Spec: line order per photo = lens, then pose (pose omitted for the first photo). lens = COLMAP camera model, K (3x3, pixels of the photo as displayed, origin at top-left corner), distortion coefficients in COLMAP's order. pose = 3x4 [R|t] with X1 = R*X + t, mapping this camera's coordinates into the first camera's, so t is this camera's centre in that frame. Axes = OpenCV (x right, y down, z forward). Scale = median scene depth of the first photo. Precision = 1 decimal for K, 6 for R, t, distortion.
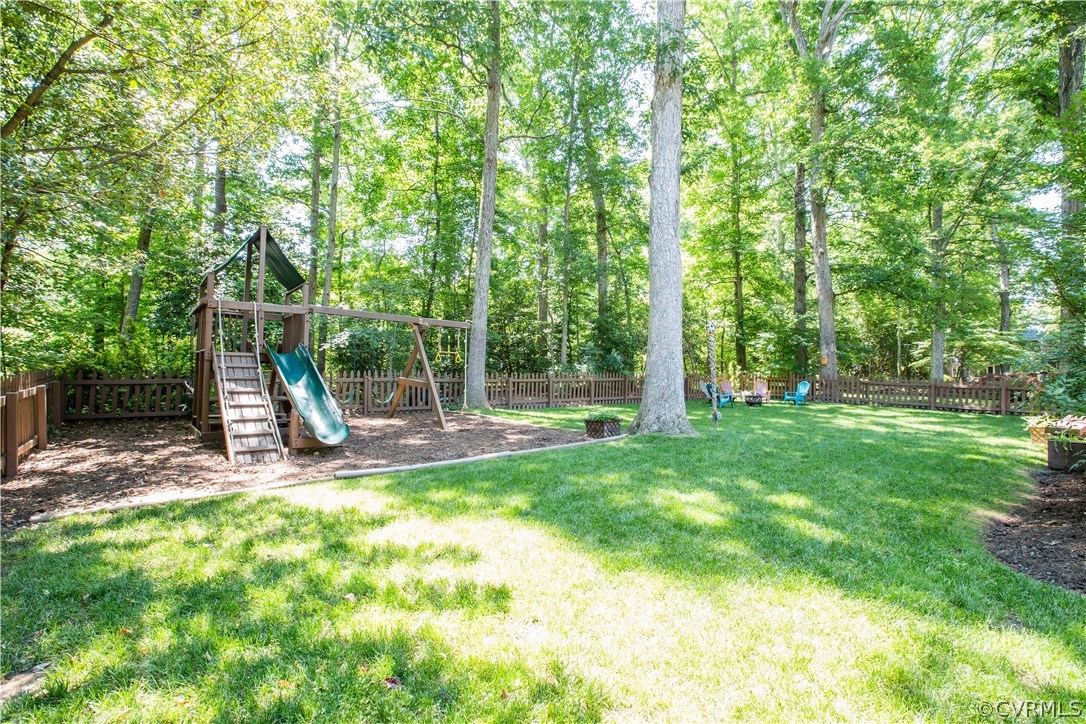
lens RADIAL K [[502.9, 0, 547.7], [0, 502.9, 365.2], [0, 0, 1]] dist [-0.051104, 0.017021]
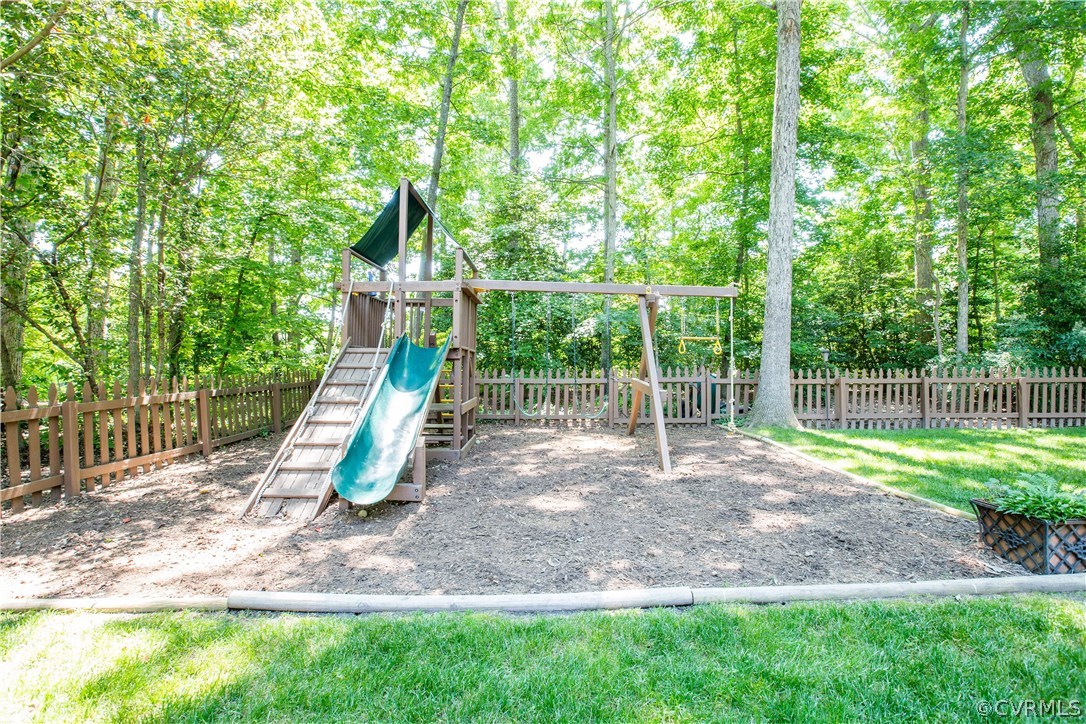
lens RADIAL K [[502.9, 0, 547.7], [0, 502.9, 365.2], [0, 0, 1]] dist [-0.051104, 0.017021]
pose [[0.764138, -0.016543, -0.644841, 0.028146], [0.020035, 0.999797, -0.001908, 0.002782], [0.644742, -0.011461, 0.764315, 0.217975]]
